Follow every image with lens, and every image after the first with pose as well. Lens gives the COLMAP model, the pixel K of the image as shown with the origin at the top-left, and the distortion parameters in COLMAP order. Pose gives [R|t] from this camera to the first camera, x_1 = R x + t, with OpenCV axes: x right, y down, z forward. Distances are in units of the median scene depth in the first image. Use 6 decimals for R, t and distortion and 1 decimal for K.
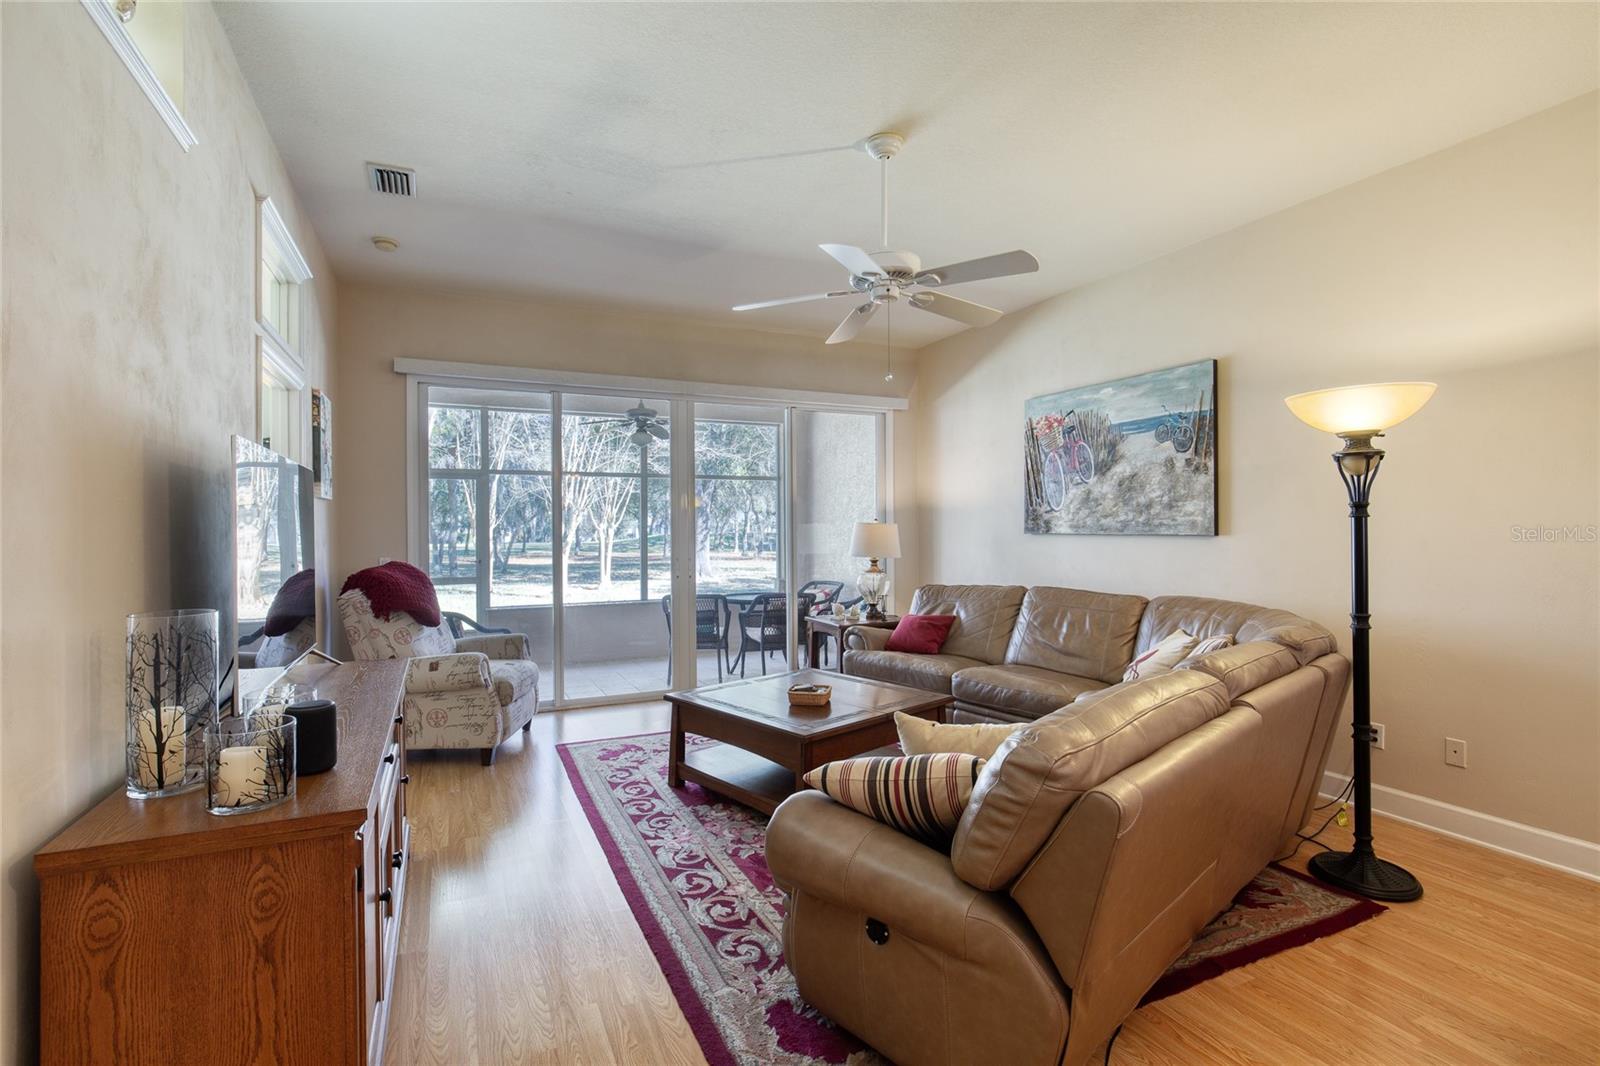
lens RADIAL K [[740.7, 0, 749.7], [0, 740.7, 536.8], [0, 0, 1]] dist [-0.015204, 0.003917]
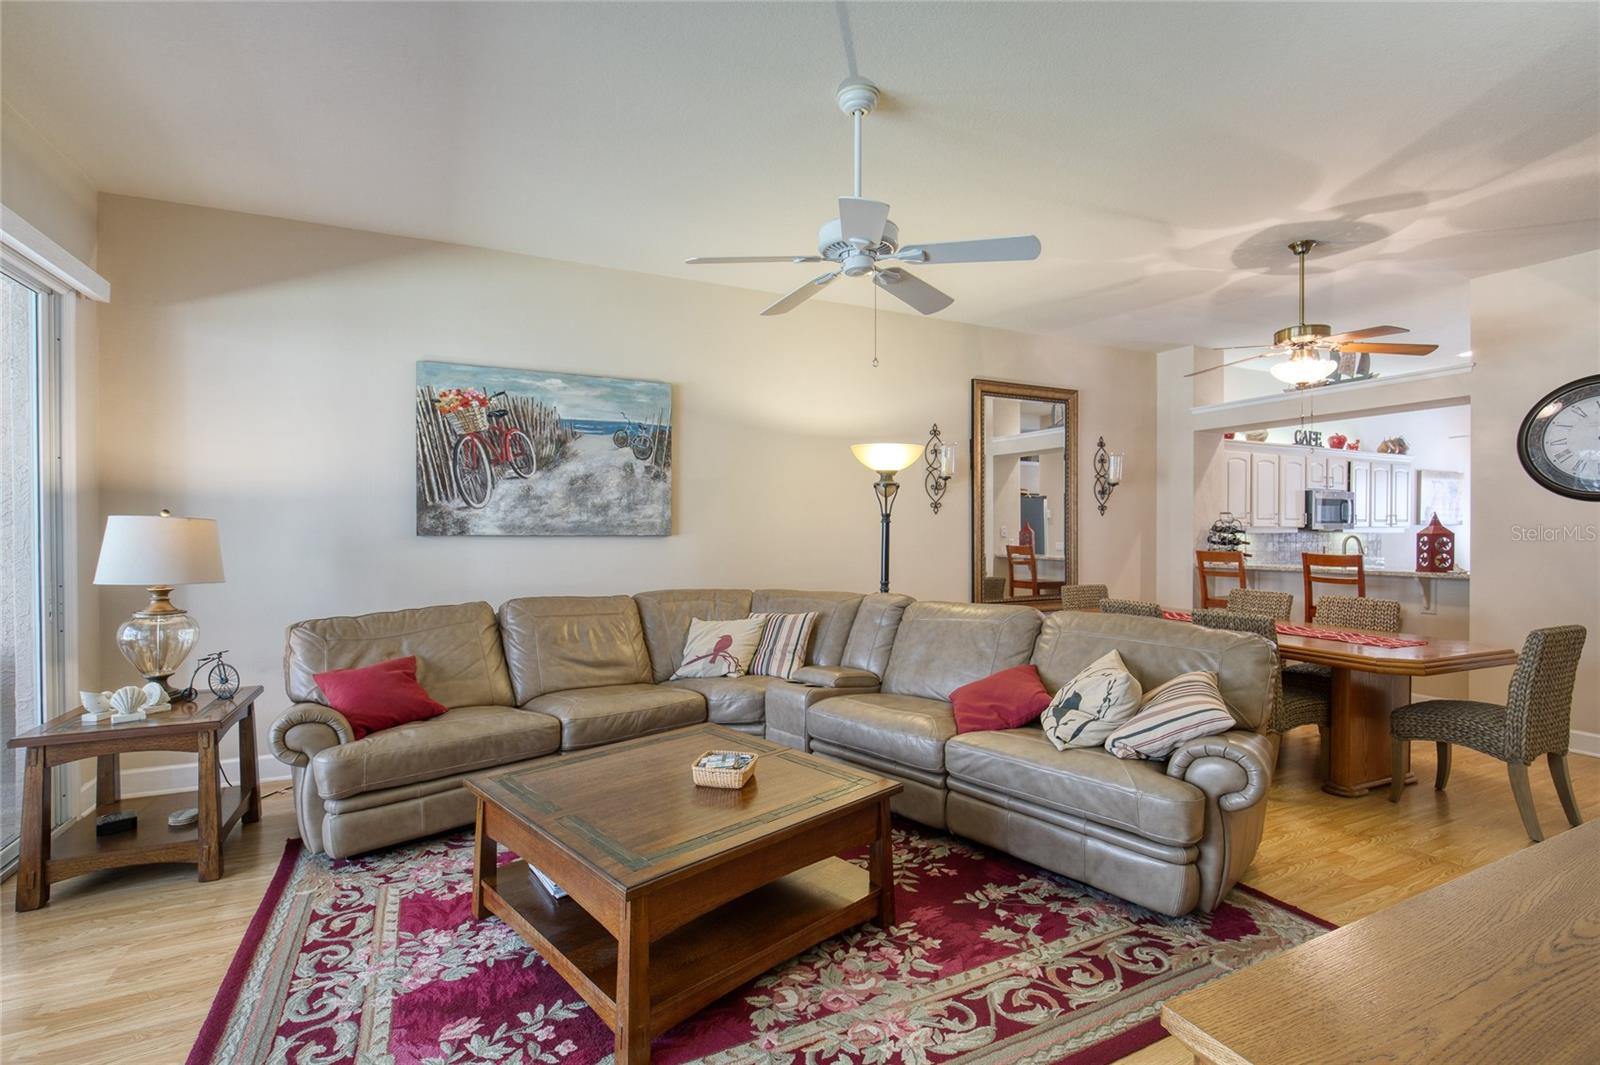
lens RADIAL K [[740.7, 0, 807.7], [0, 740.7, 533.4], [0, 0, 1]] dist [-0.015204, 0.003917]
pose [[-0.071132, -0.003446, 0.997461, -0.509844], [0.011103, 0.999929, 0.004247, -0.007169], [-0.997405, 0.011377, -0.071088, 0.810457]]
